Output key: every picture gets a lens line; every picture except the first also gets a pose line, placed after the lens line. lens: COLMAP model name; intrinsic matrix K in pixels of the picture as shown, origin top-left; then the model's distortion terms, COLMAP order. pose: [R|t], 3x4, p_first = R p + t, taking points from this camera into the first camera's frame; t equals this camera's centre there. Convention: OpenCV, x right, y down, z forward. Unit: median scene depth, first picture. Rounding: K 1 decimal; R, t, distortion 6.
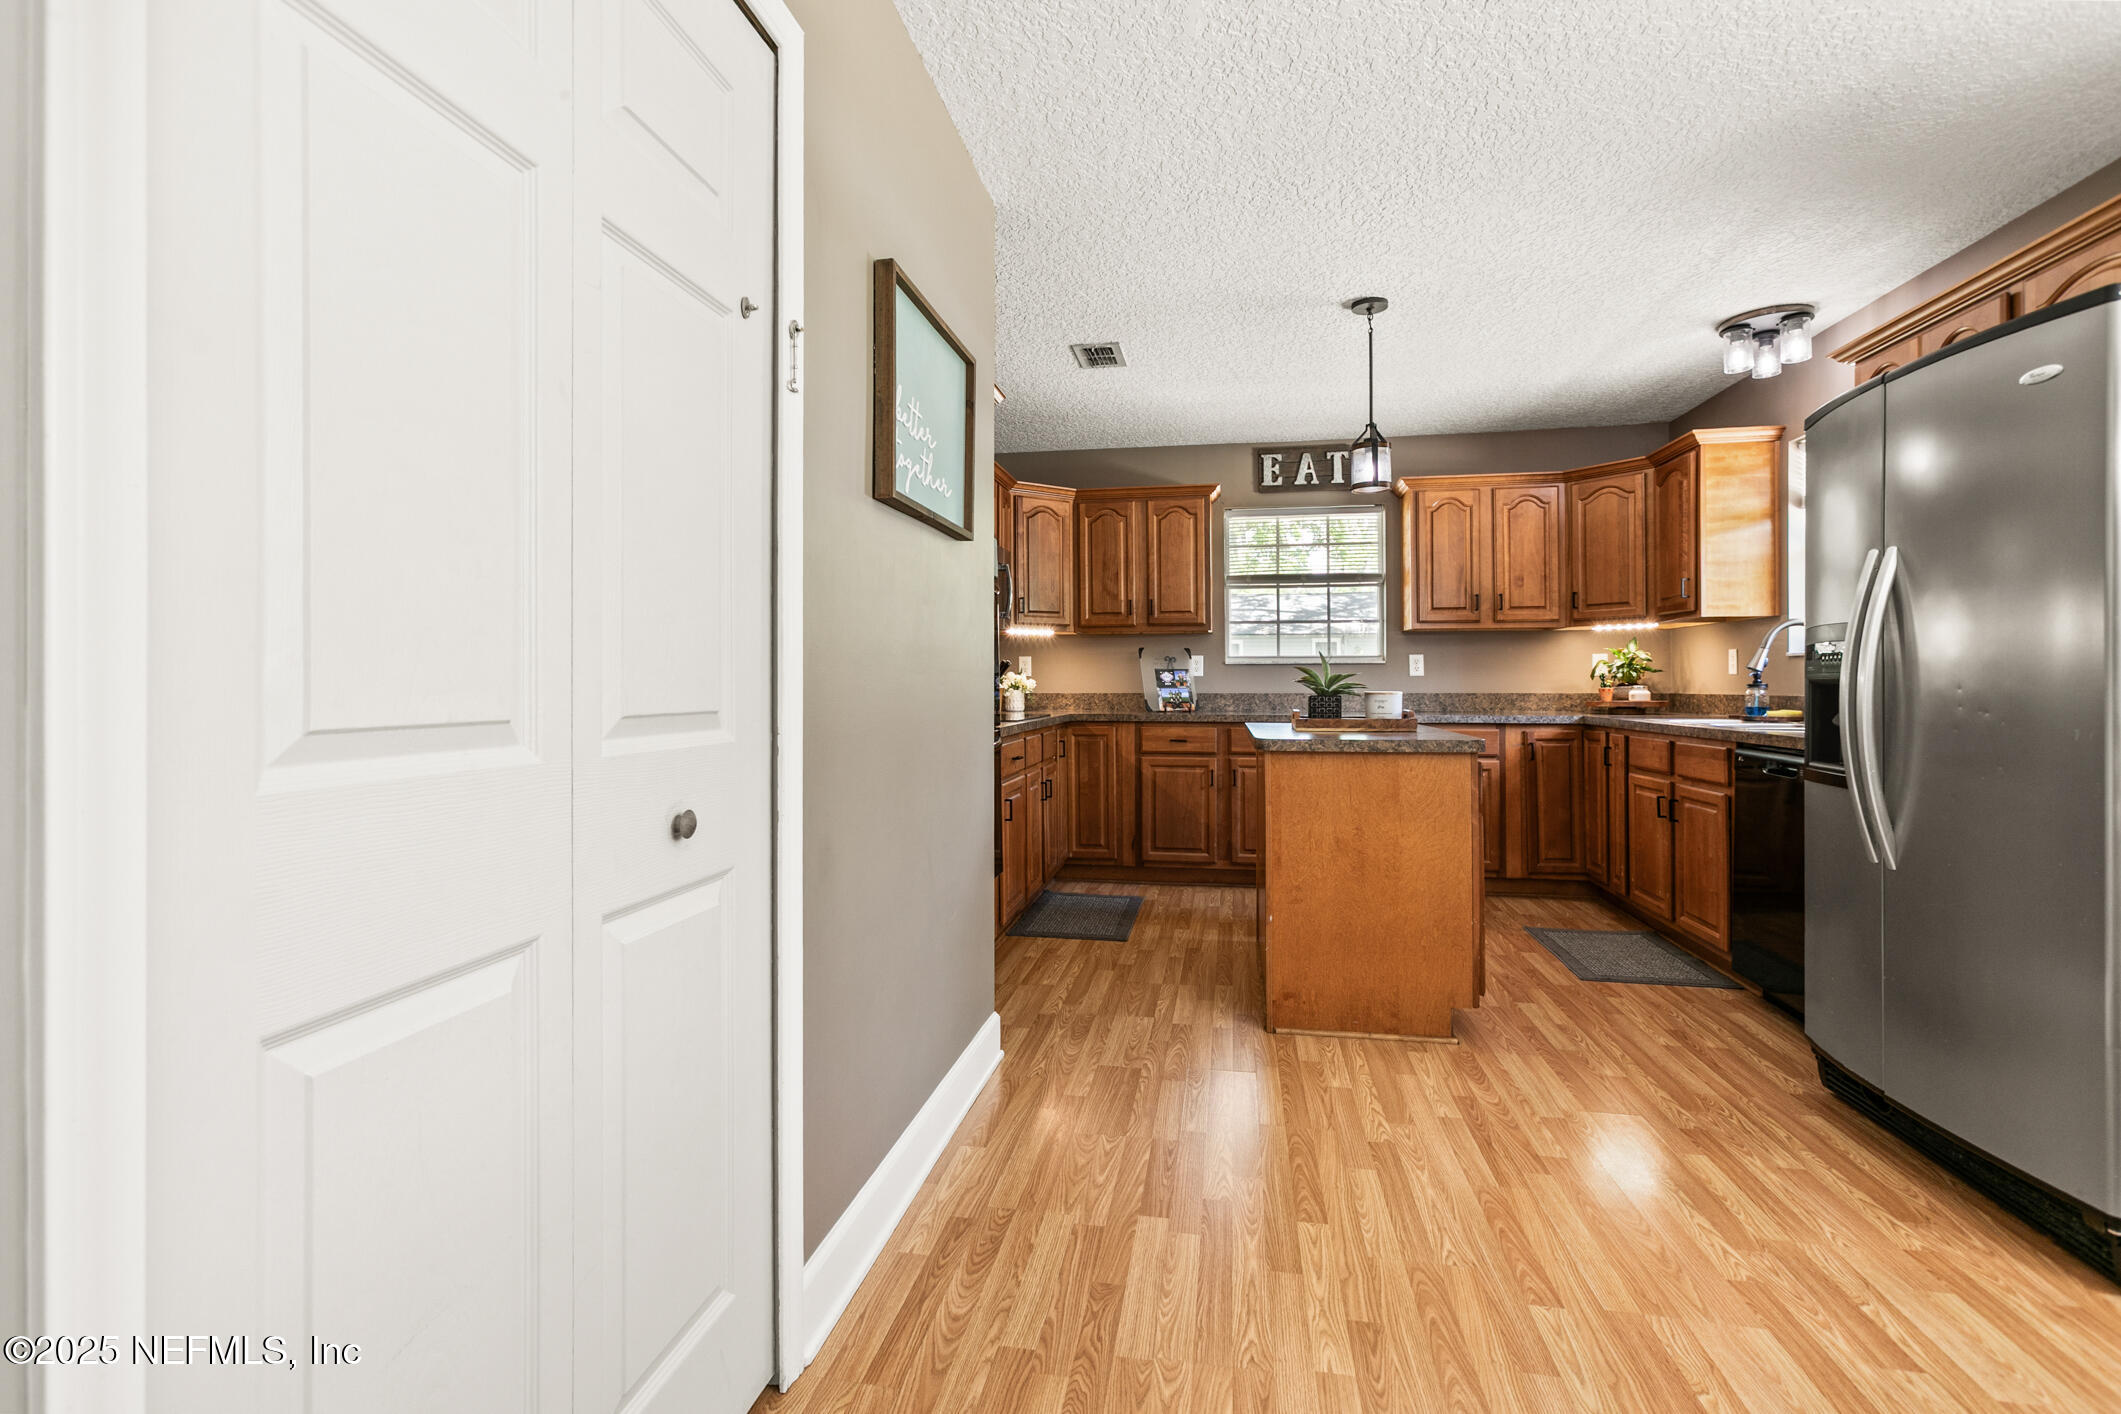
lens RADIAL K [[976.9, 0, 1046.4], [0, 976.9, 681.0], [0, 0, 1]] dist [-0.025294, 0.028958]
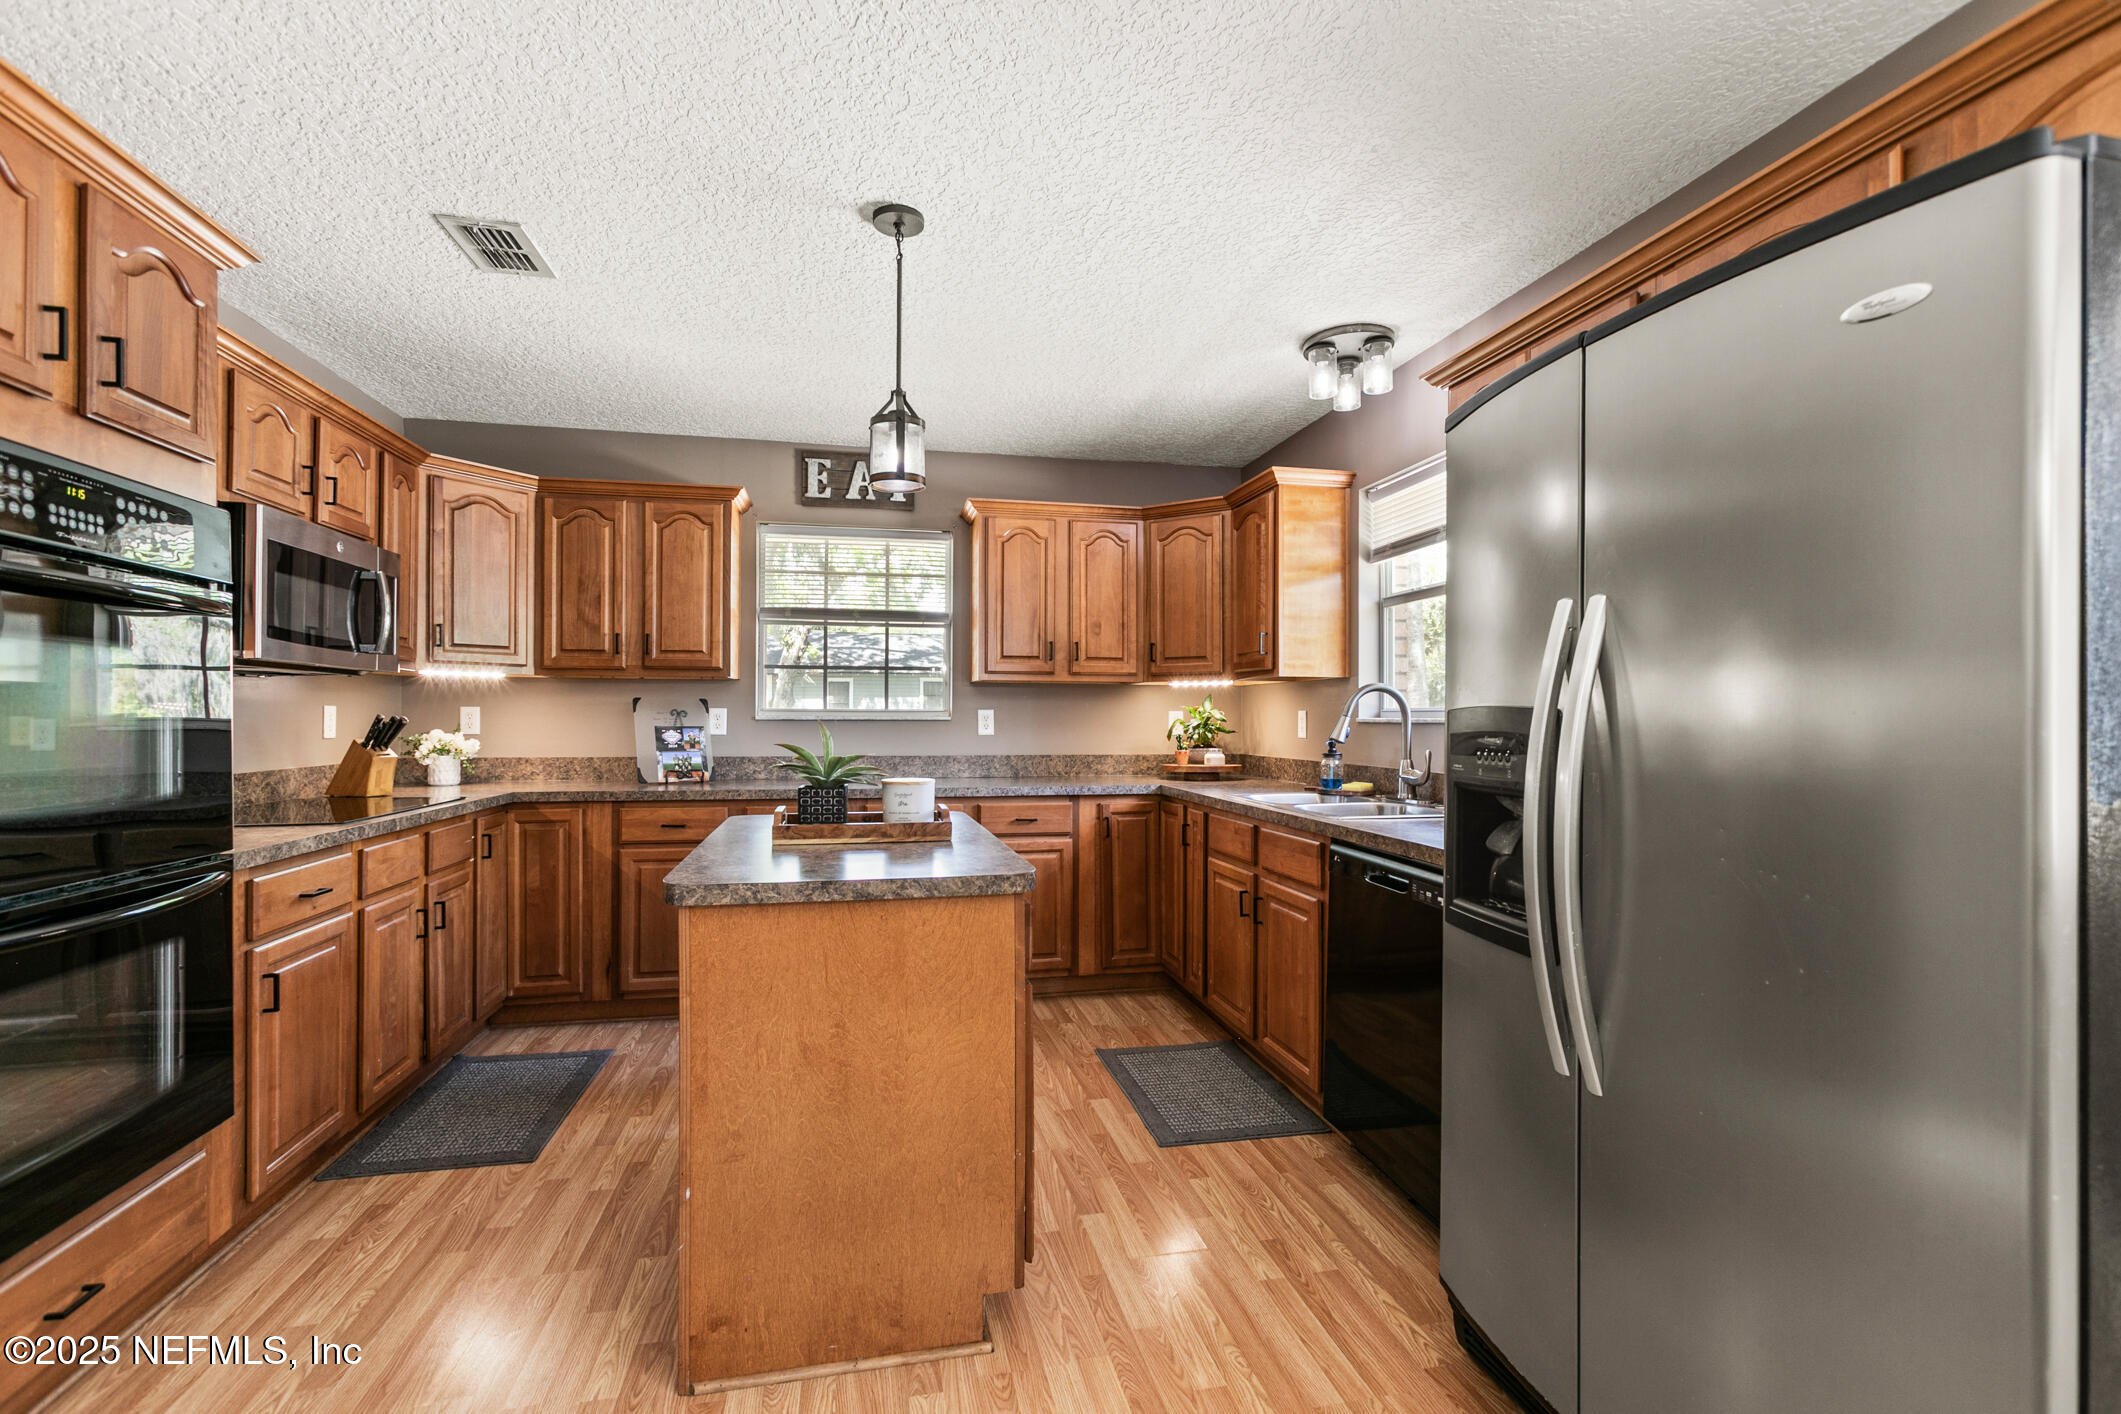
lens RADIAL K [[927.3, 0, 1017.0], [0, 927.3, 716.0], [0, 0, 1]] dist [-0.026561, 0.023442]
pose [[0.935841, 0.007558, 0.352340, 0.135652], [-0.008430, 0.999964, 0.000942, -0.025864], [-0.352320, -0.003852, 0.935871, 0.262377]]
